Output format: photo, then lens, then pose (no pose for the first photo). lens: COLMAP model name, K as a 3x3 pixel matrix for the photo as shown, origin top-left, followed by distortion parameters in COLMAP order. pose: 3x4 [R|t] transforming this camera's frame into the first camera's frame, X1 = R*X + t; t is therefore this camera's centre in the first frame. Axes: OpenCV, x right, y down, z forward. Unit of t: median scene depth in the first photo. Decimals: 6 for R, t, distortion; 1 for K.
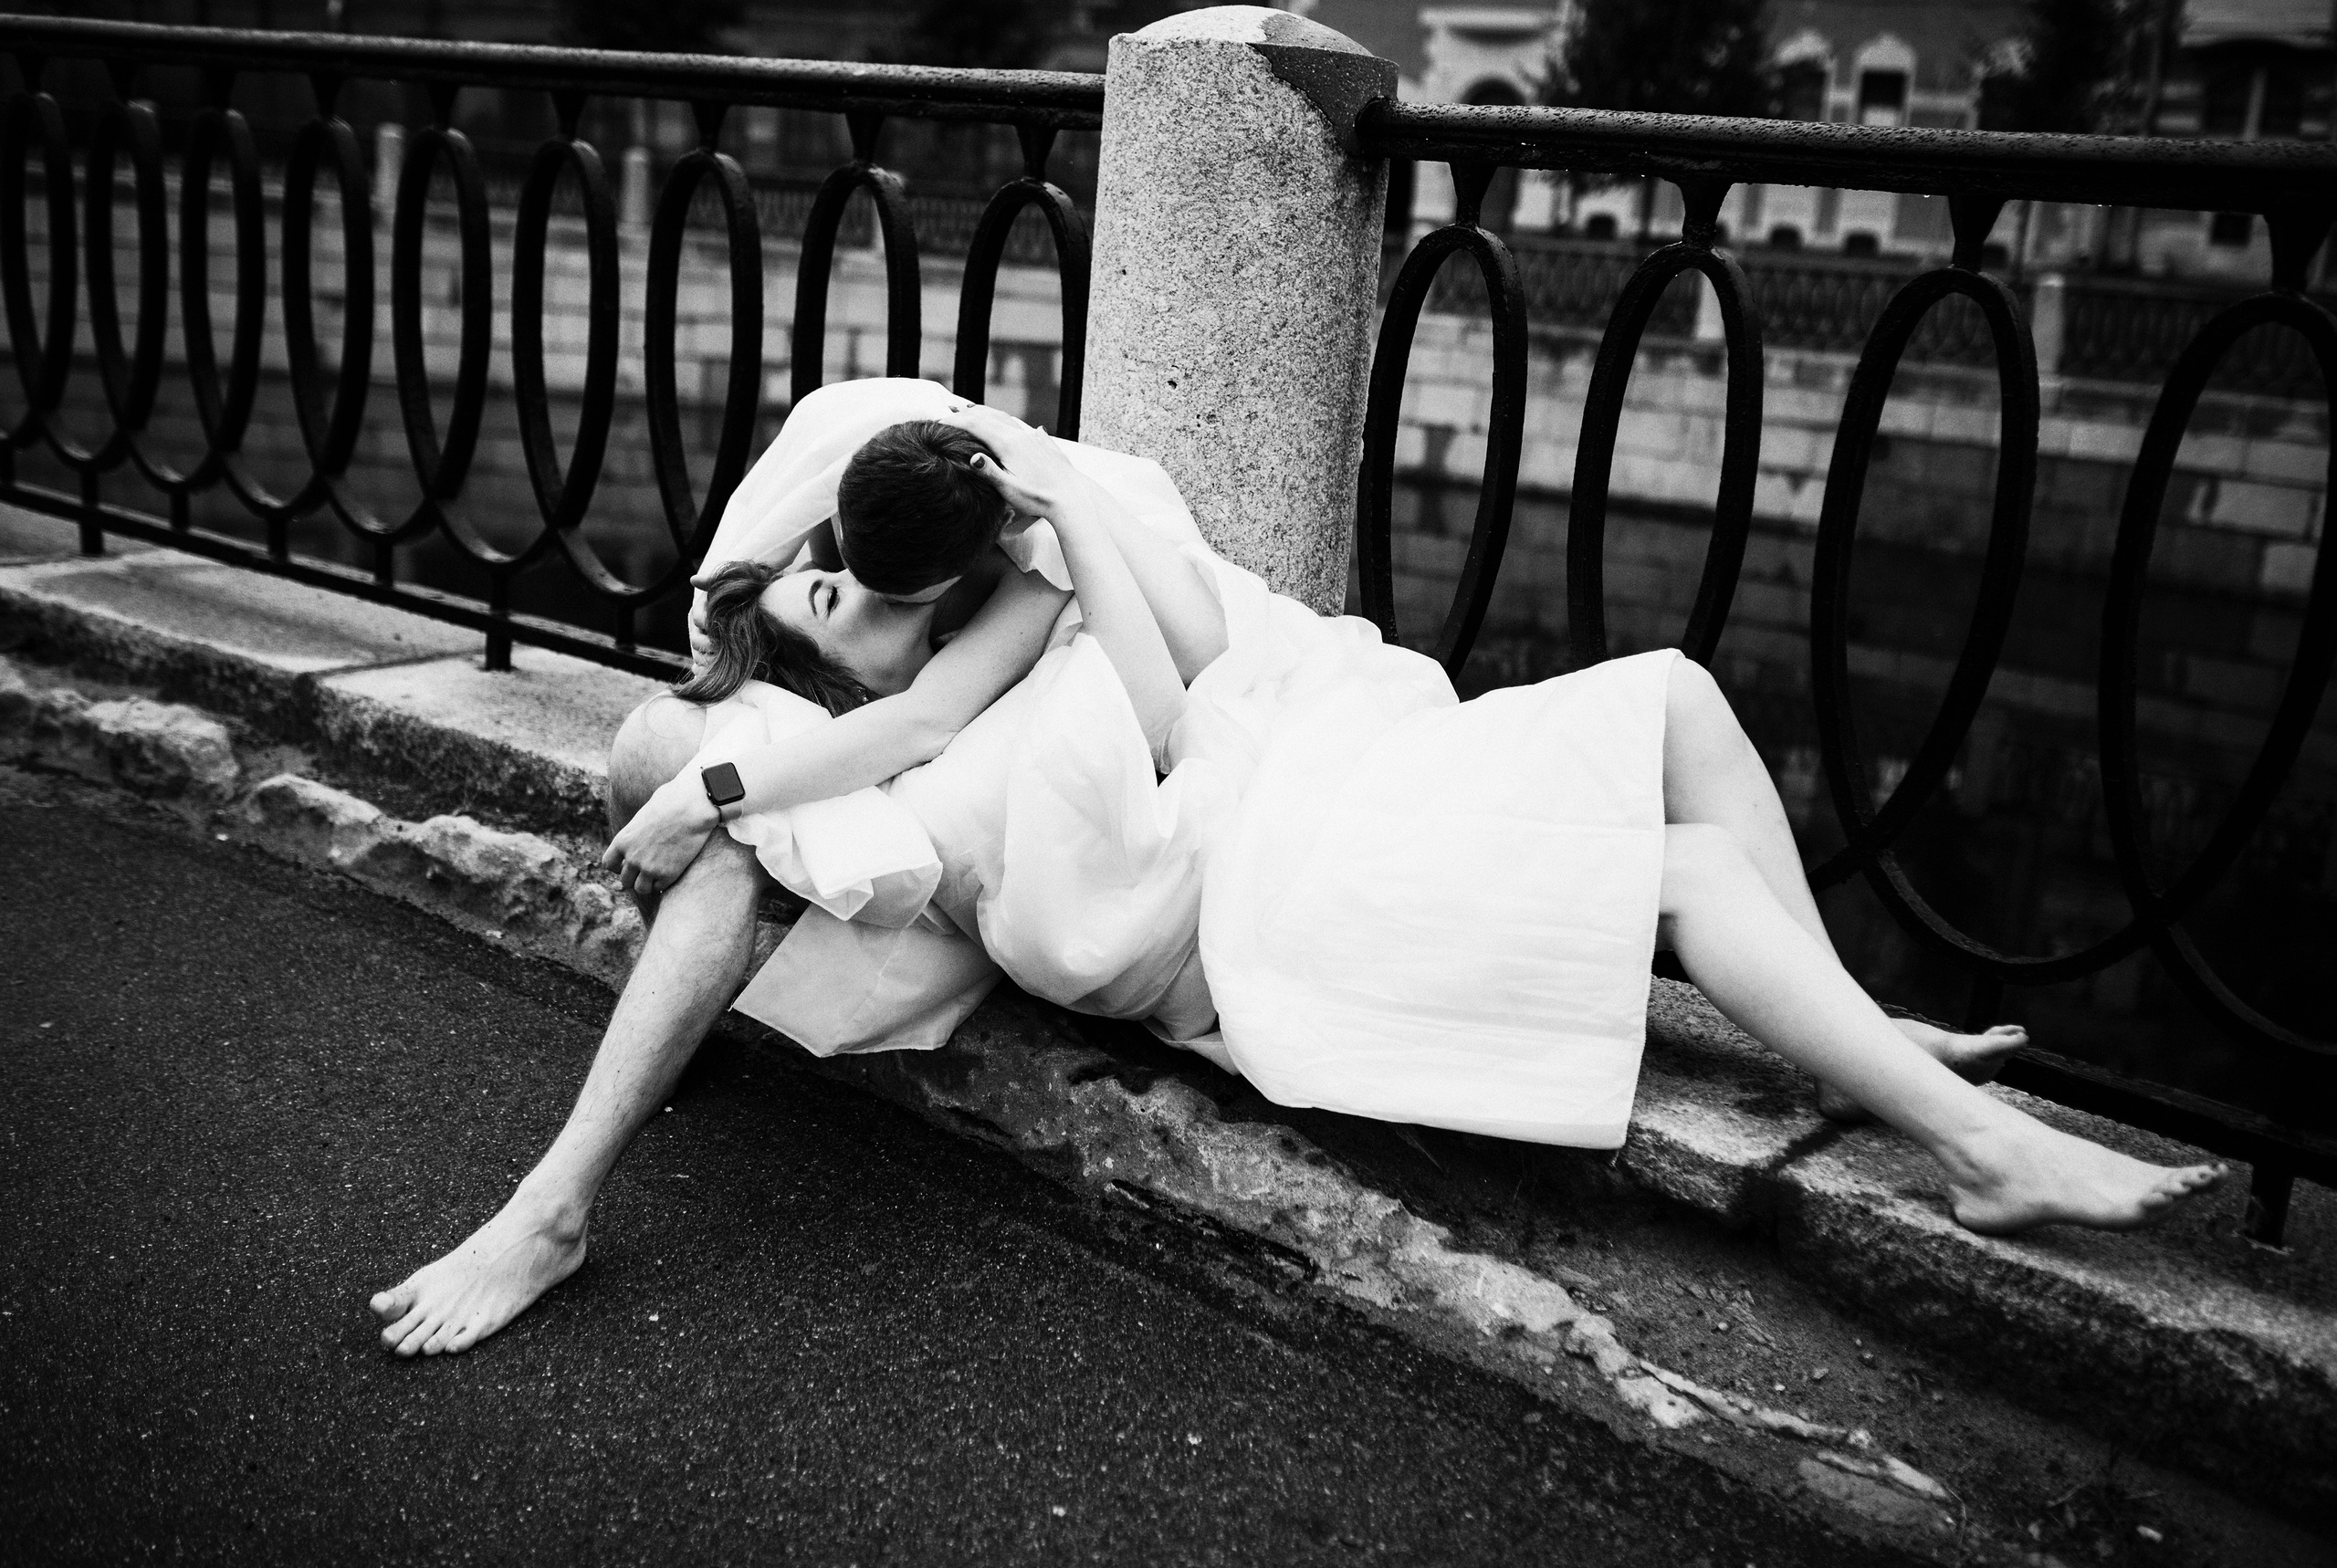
lens RADIAL K [[2257.7, 0, 1174.0], [0, 2257.7, 743.3], [0, 0, 1]] dist [-0.061329, 0.095661]
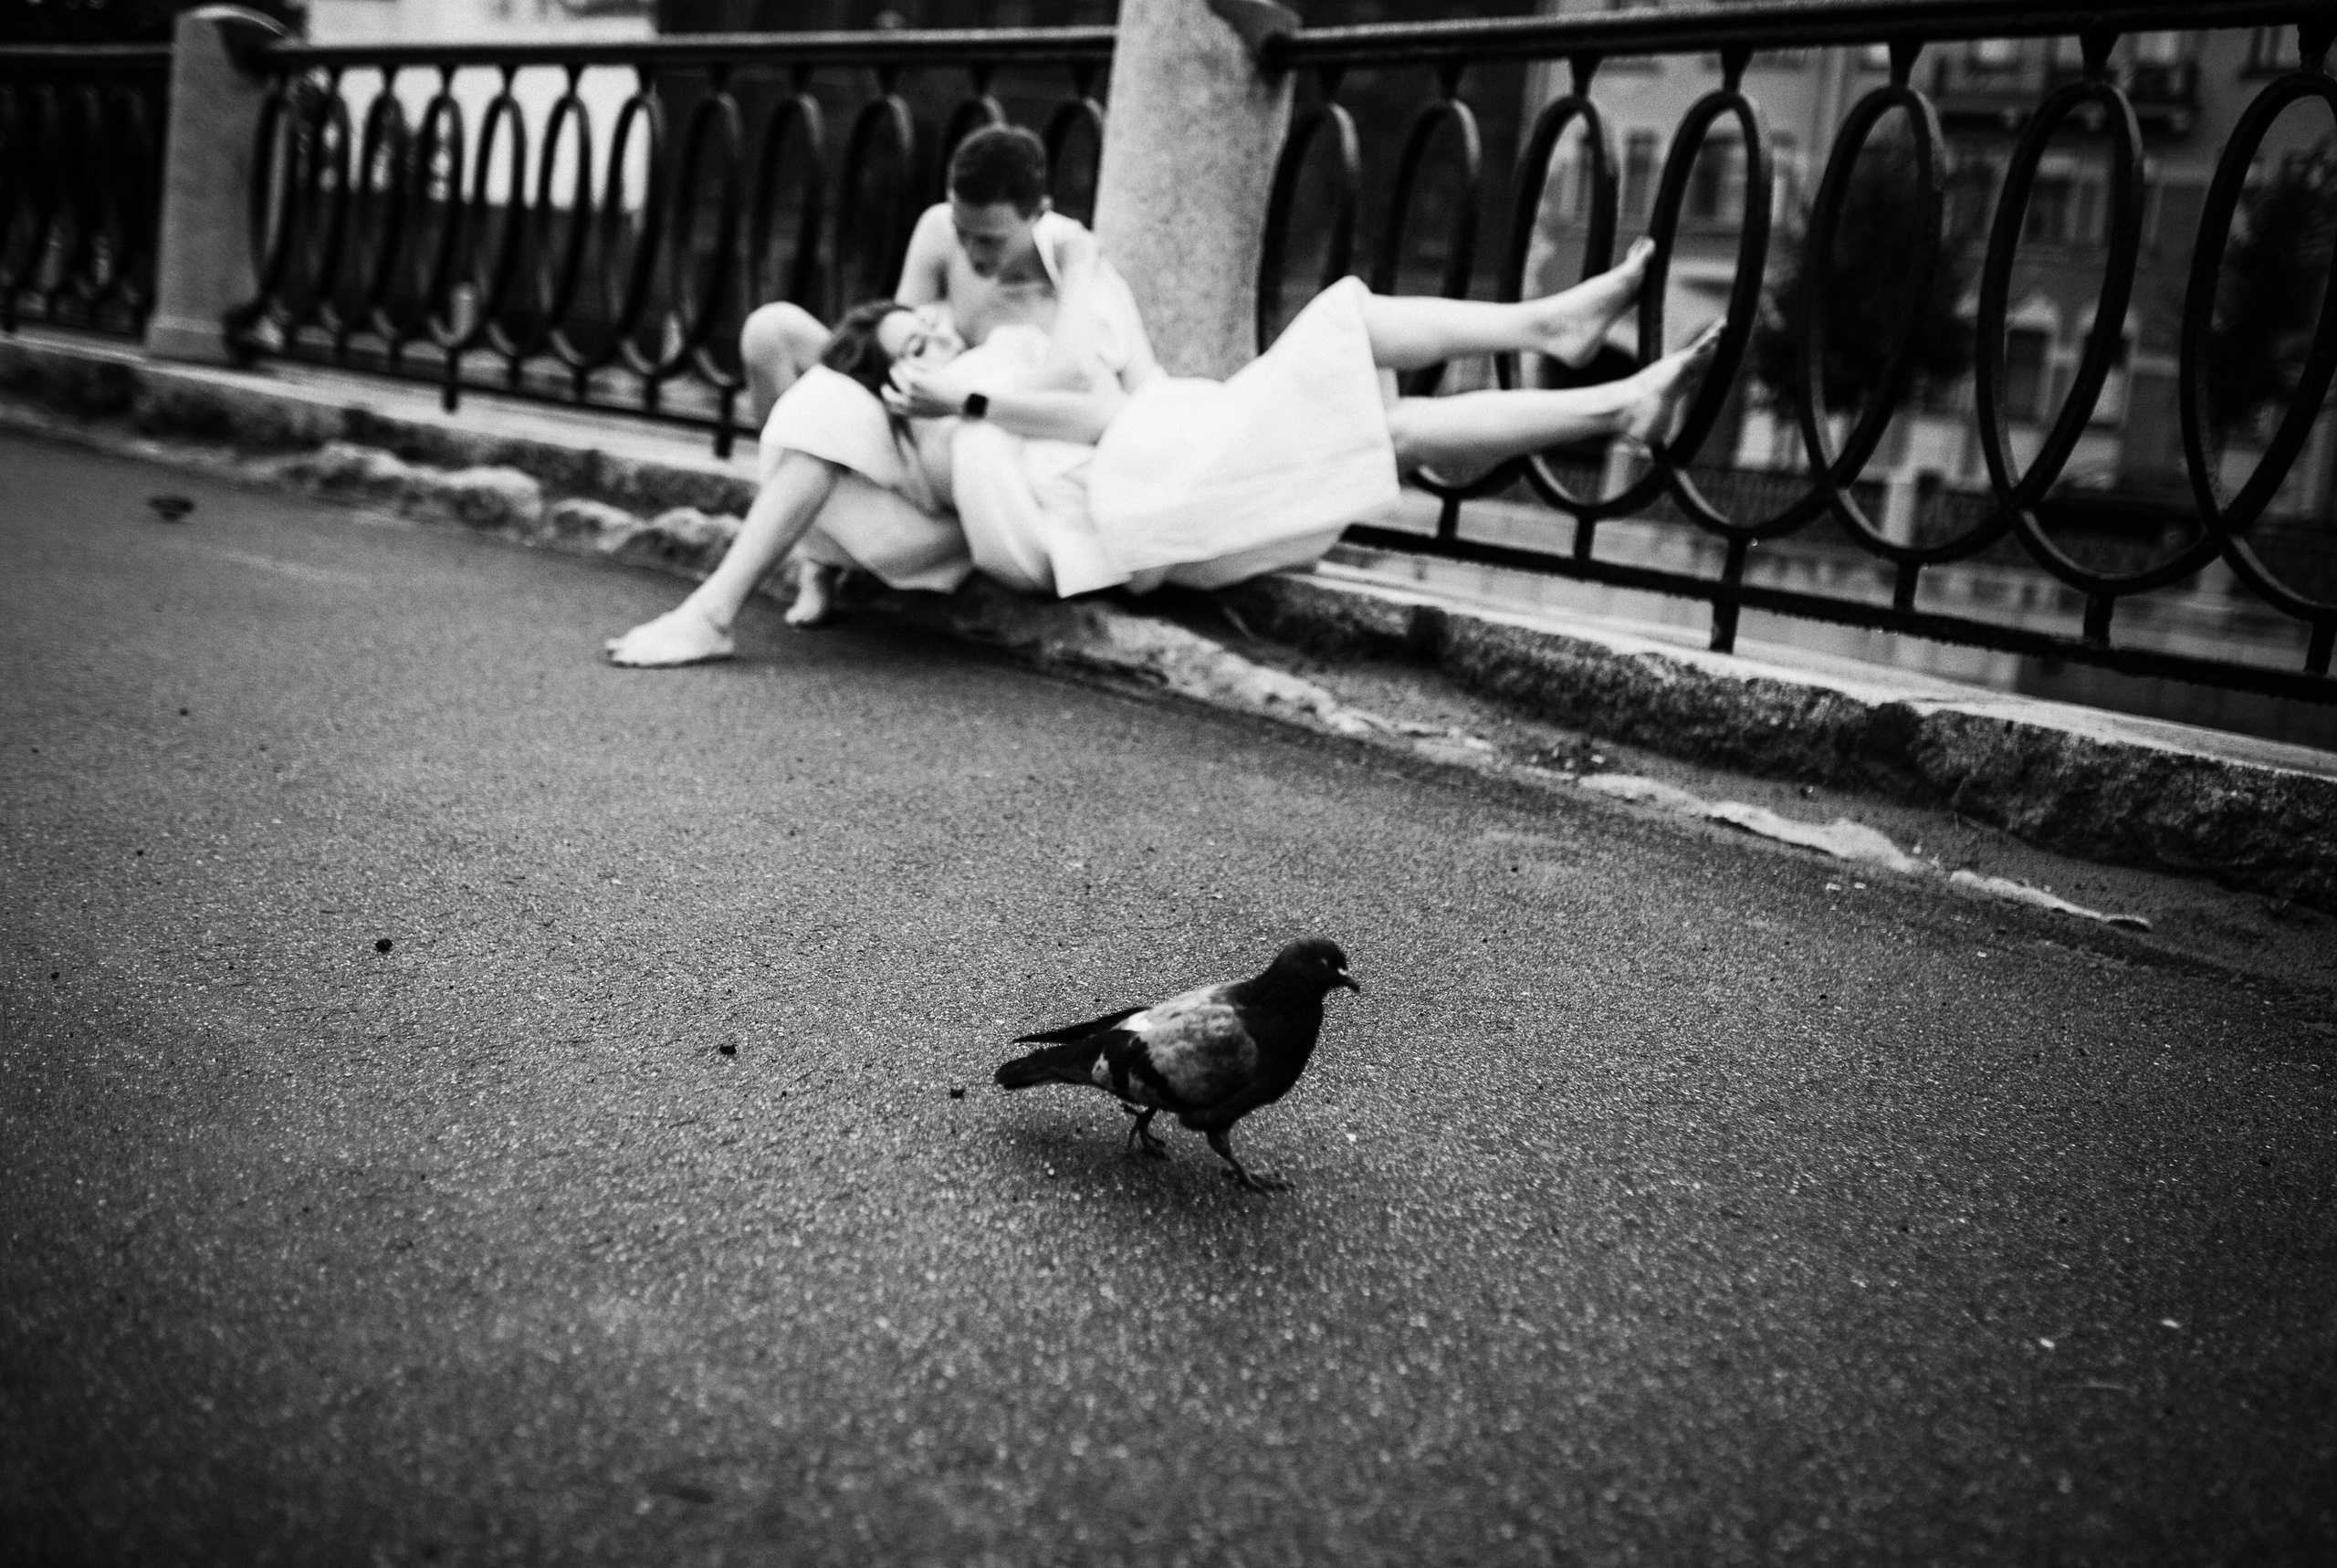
lens RADIAL K [[2257.7, 0, 1174.0], [0, 2257.7, 743.3], [0, 0, 1]] dist [-0.061329, 0.095661]
pose [[0.993229, 0.054134, -0.102792, 0.222624], [-0.064833, 0.992486, -0.103772, 0.417962], [0.096402, 0.109734, 0.989275, -0.581435]]
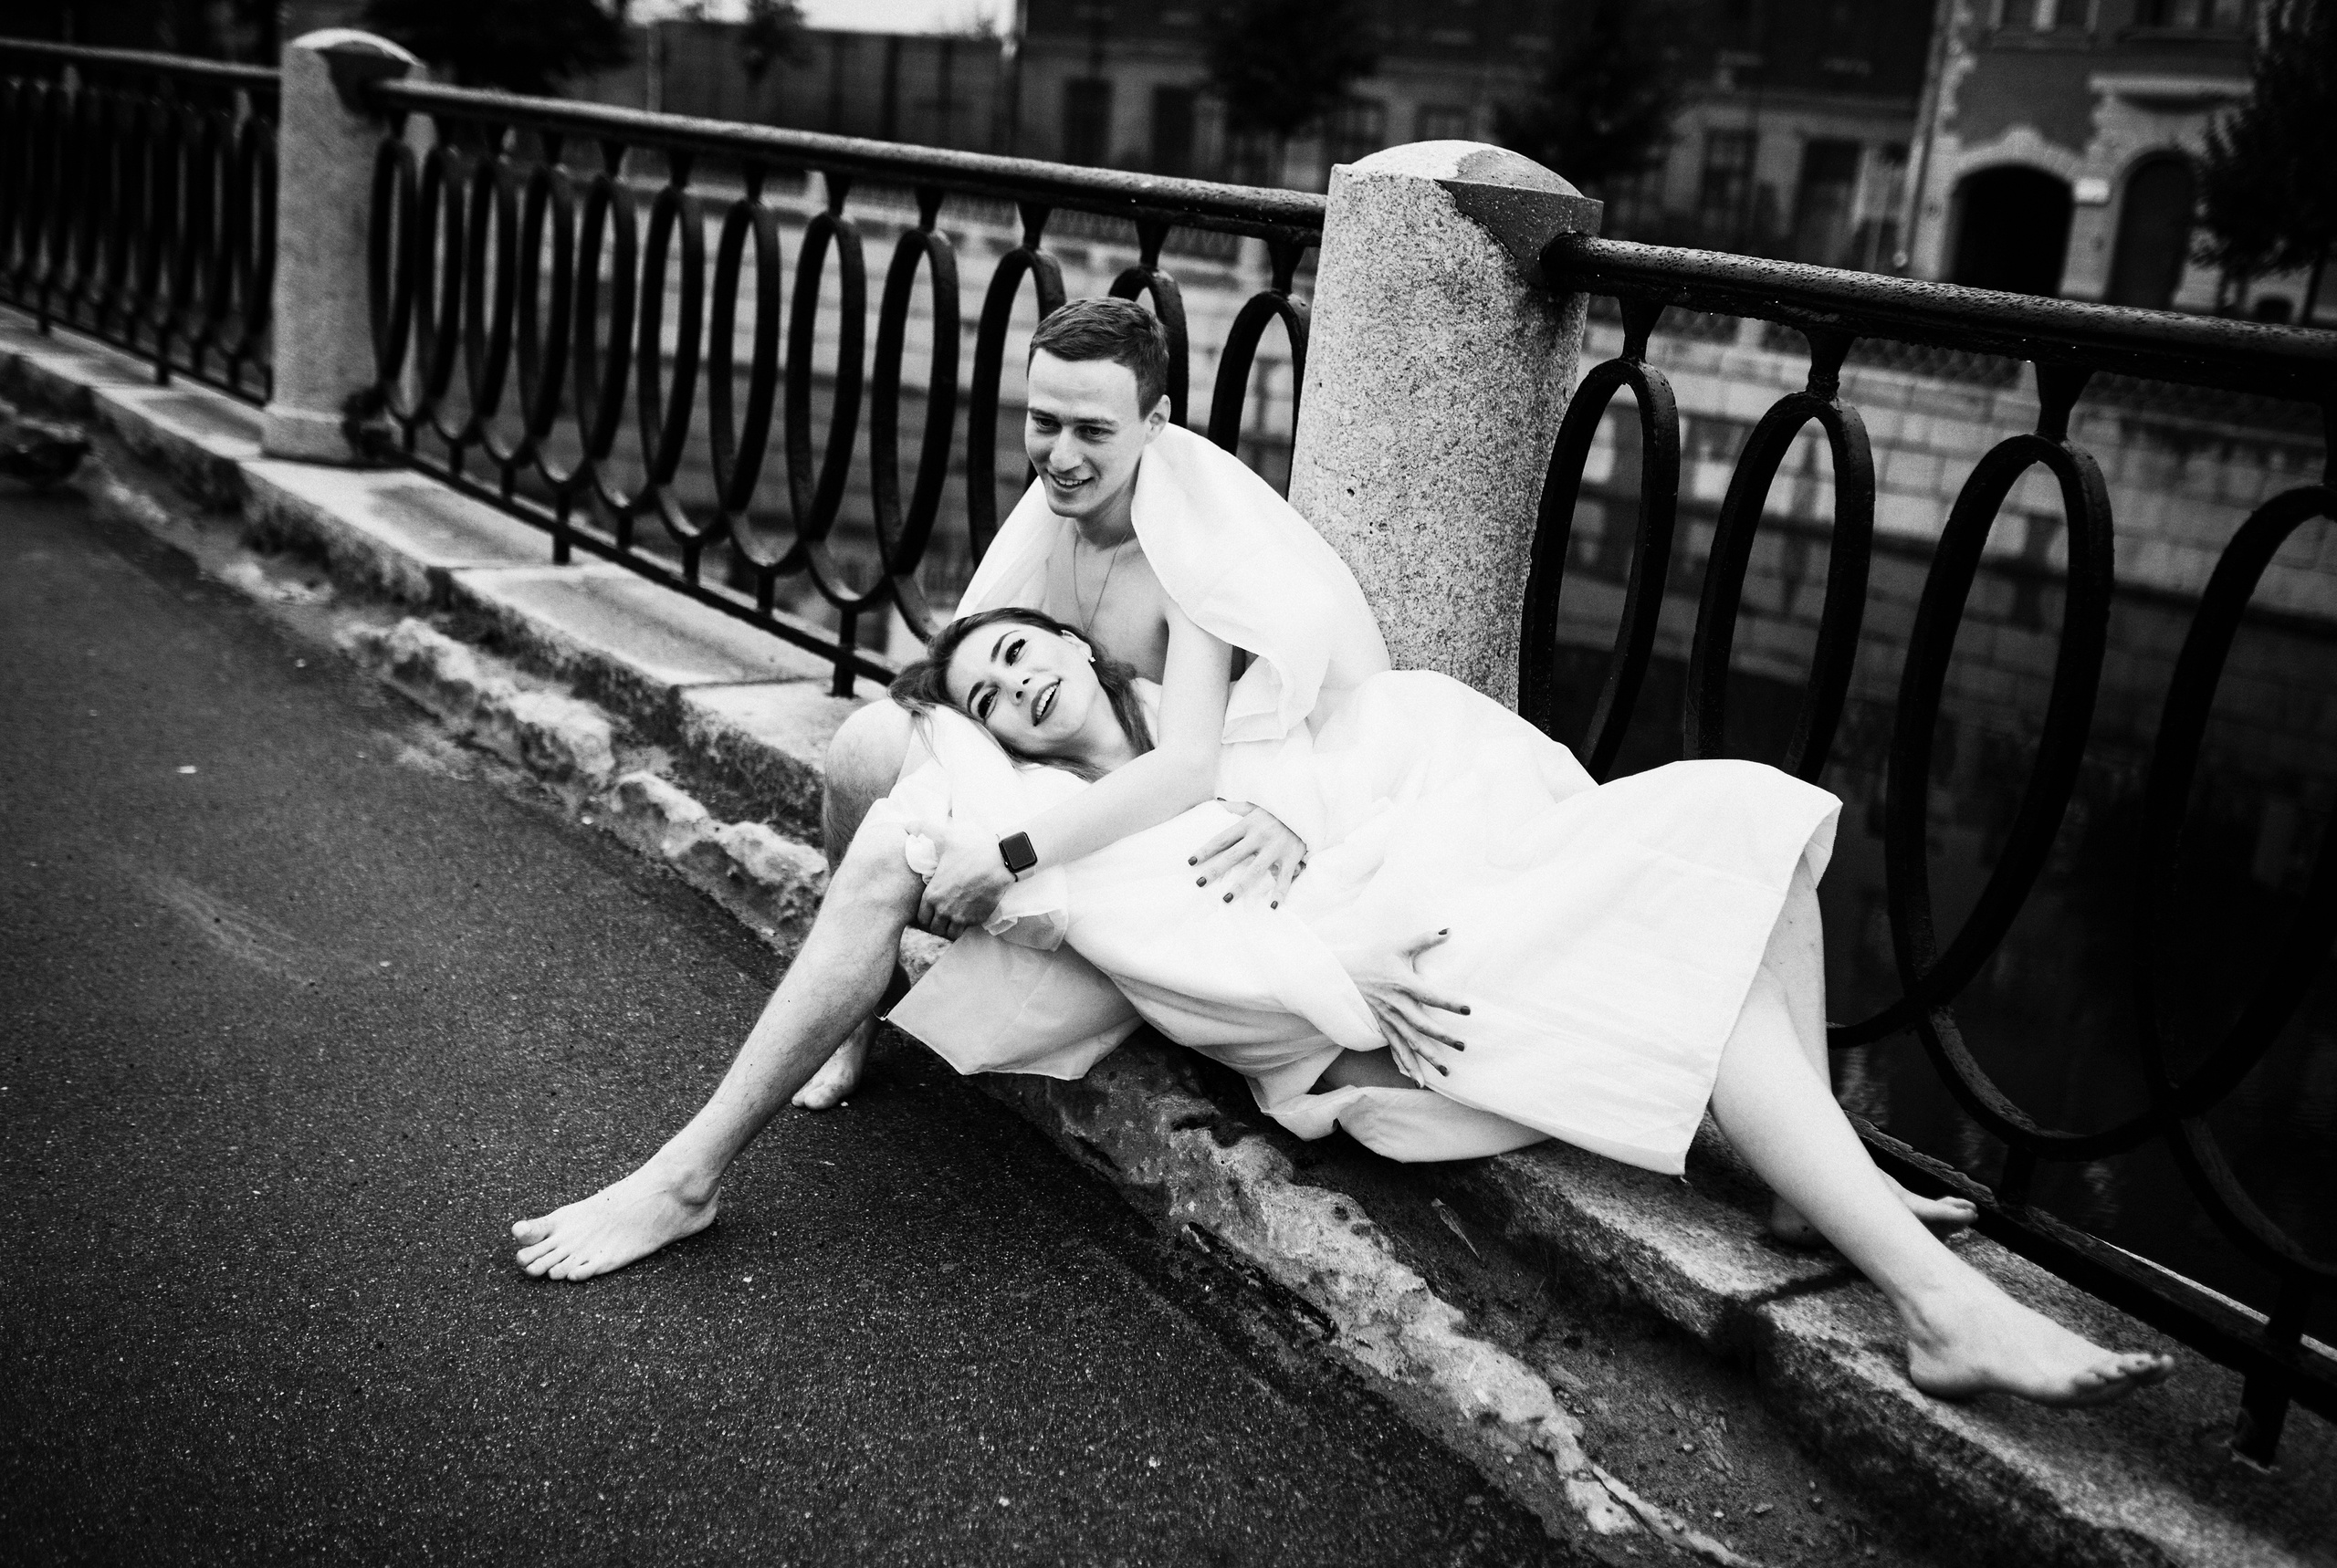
lens RADIAL K [[2257.7, 0, 1174.0], [0, 2257.7, 743.3], [0, 0, 1]] dist [-0.061329, 0.095661]
pose [[0.961272, 0.093566, -0.259233, 0.222830], [-0.098765, 0.995086, -0.007074, -0.026789], [0.257297, 0.032403, 0.965789, -0.054905]]
